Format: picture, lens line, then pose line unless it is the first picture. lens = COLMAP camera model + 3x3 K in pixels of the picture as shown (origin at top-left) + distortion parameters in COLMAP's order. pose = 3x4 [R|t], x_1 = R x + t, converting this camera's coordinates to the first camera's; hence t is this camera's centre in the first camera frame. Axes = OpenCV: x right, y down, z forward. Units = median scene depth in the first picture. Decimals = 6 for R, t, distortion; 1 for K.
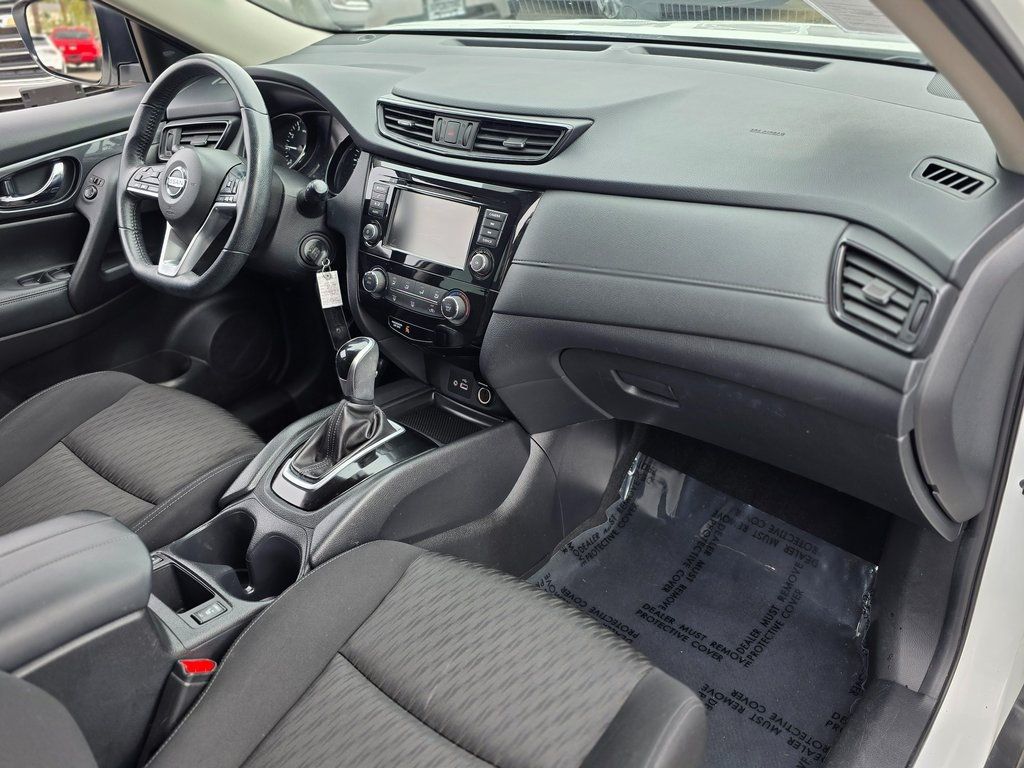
lens RADIAL K [[857.6, 0, 512.0], [0, 857.6, 384.0], [0, 0, 1]] dist [0.033620, -0.005398]
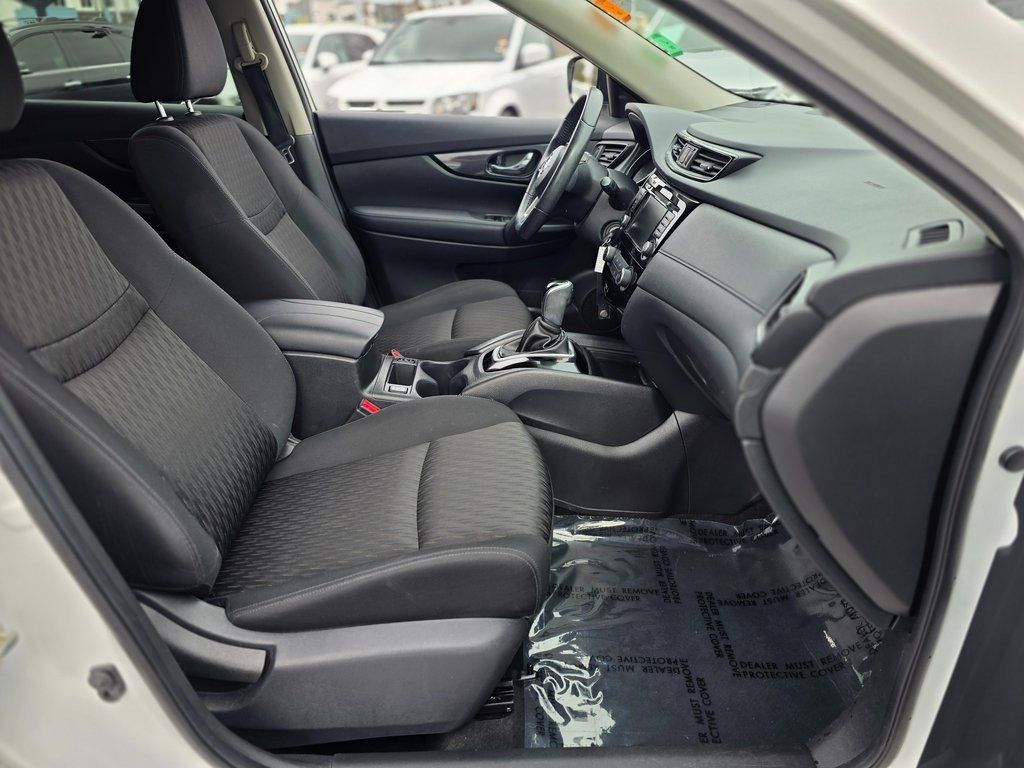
lens RADIAL K [[703.7, 0, 512.0], [0, 703.7, 384.0], [0, 0, 1]] dist [0.041699, -0.007168]
pose [[0.661074, 0.369002, -0.653314, 0.565340], [-0.407421, 0.907702, 0.100424, 0.021841], [0.630071, 0.199786, 0.750397, 0.090774]]
